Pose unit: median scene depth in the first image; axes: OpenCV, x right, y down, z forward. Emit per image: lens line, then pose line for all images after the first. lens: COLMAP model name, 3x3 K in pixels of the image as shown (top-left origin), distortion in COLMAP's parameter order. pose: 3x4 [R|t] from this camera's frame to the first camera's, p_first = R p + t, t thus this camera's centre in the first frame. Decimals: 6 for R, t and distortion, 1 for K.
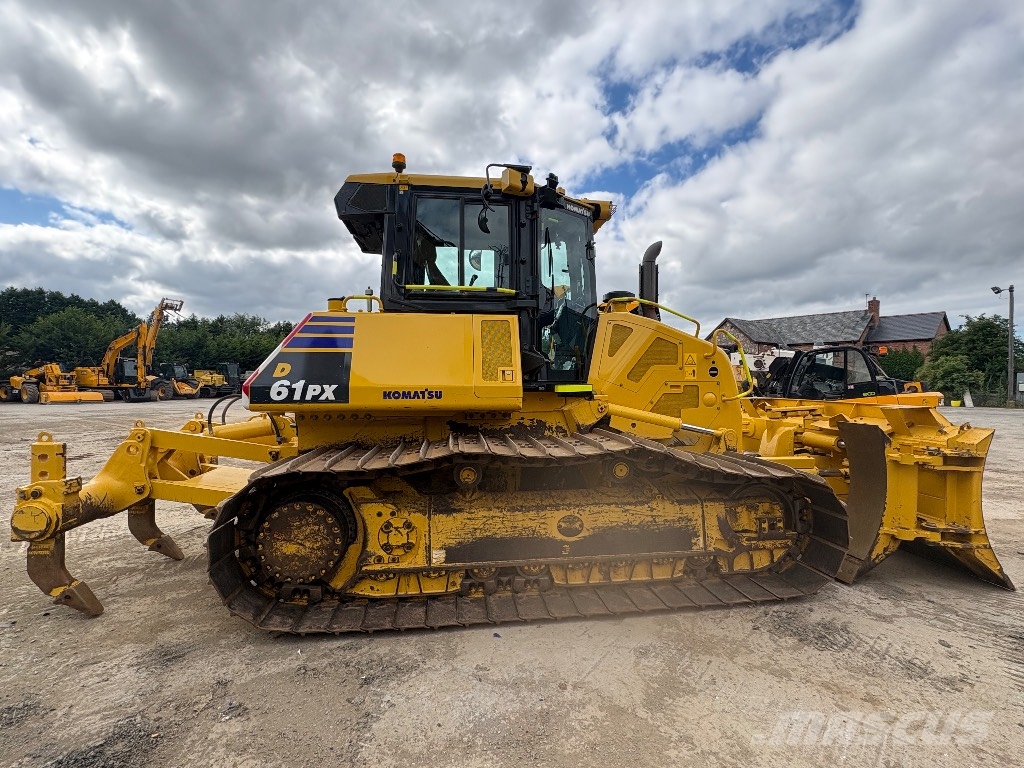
lens RADIAL K [[477.6, 0, 512.0], [0, 477.6, 384.0], [0, 0, 1]] dist [0.001086, 0.000021]
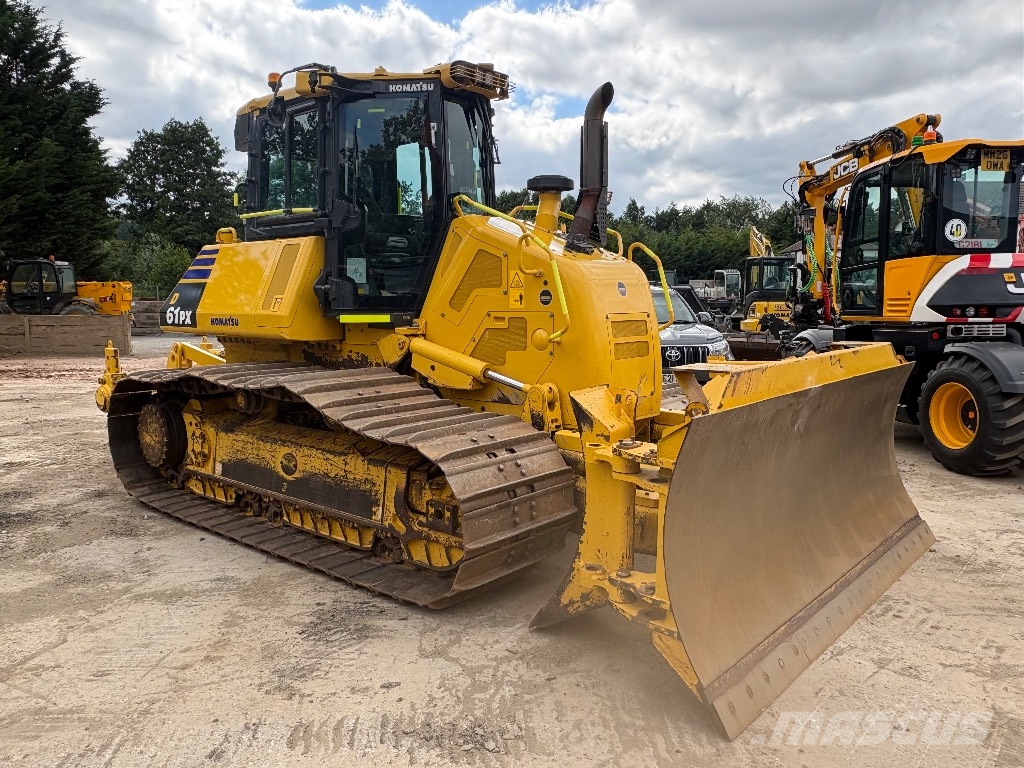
lens RADIAL K [[761.0, 0, 508.9], [0, 761.0, 384.4], [0, 0, 1]] dist [-0.003399, 0.002649]
pose [[0.666698, 0.085925, -0.740359, 1.490375], [-0.000713, 0.993406, 0.114651, -0.033784], [0.745328, -0.075910, 0.662362, 0.328180]]
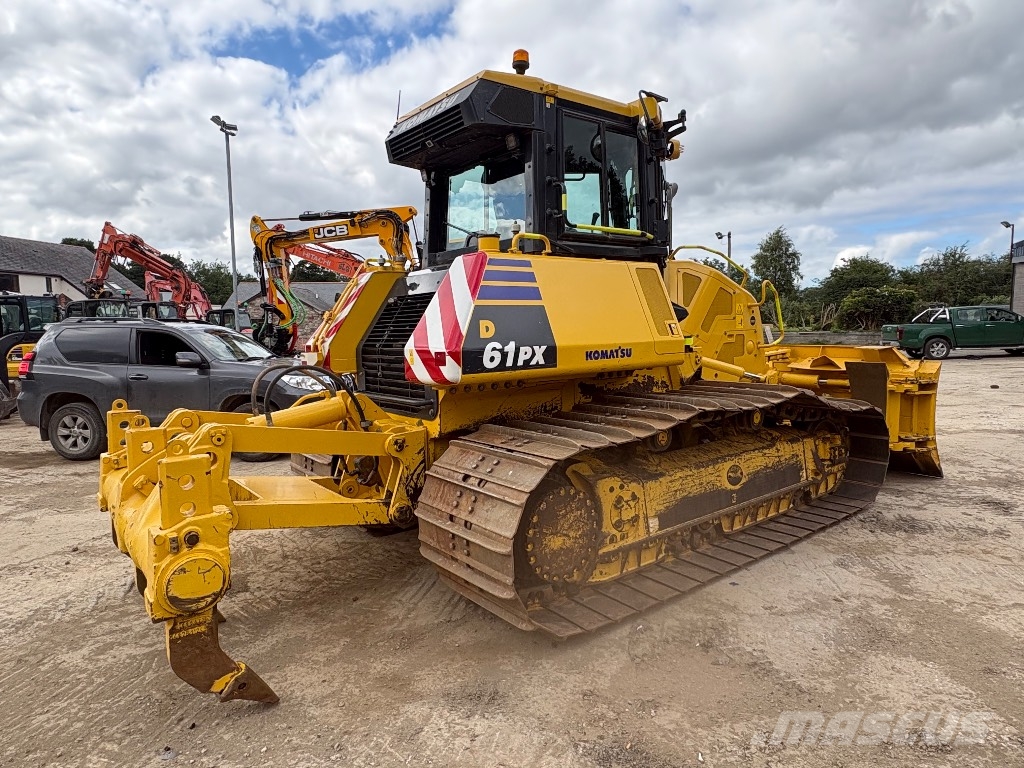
lens RADIAL K [[629.3, 0, 512.0], [0, 629.3, 384.0], [0, 0, 1]] dist [-0.000231, 0.001579]
pose [[0.859422, -0.066091, 0.506978, -0.942594], [0.023811, 0.995708, 0.089439, -0.029794], [-0.510713, -0.064794, 0.857306, 0.095420]]
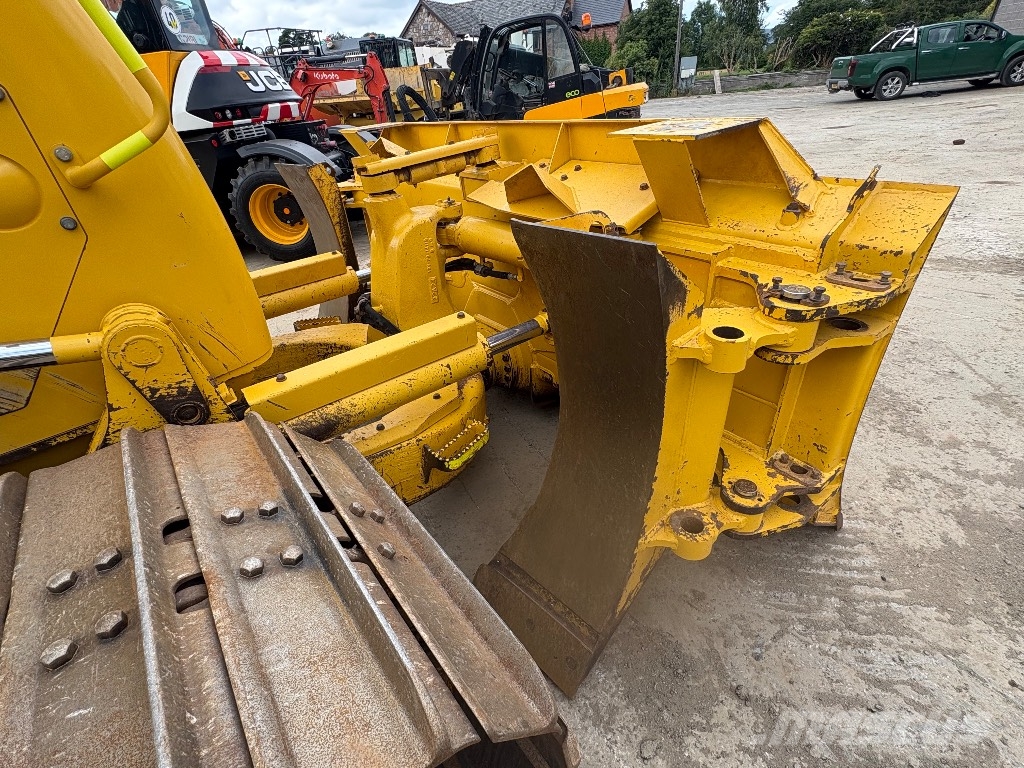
lens RADIAL K [[477.6, 0, 512.0], [0, 477.6, 384.0], [0, 0, 1]] dist [0.001086, 0.000021]
pose [[0.851590, -0.336851, 0.401654, 0.626925], [0.088761, 0.847805, 0.522827, 0.019972], [-0.516639, -0.409583, 0.751881, 0.881959]]
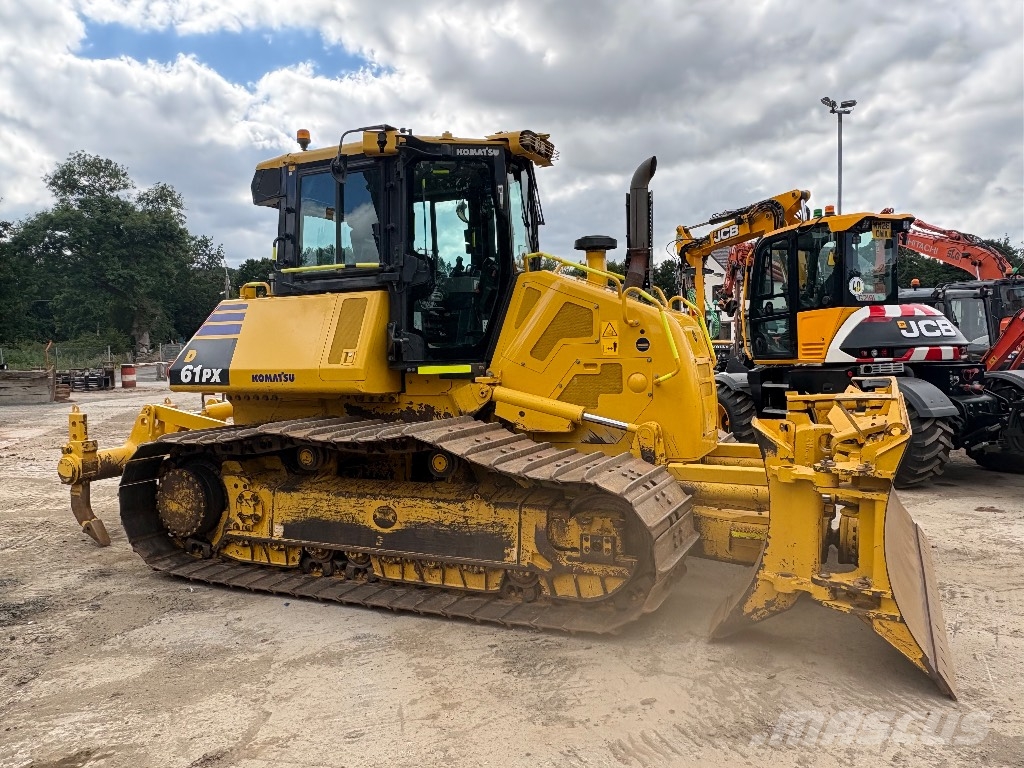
lens RADIAL K [[761.0, 0, 508.9], [0, 761.0, 384.4], [0, 0, 1]] dist [-0.003399, 0.002649]
pose [[0.837711, 0.007334, -0.546065, 1.124185], [0.020294, 0.998801, 0.044548, -0.026283], [0.545737, -0.048400, 0.836557, -0.110115]]
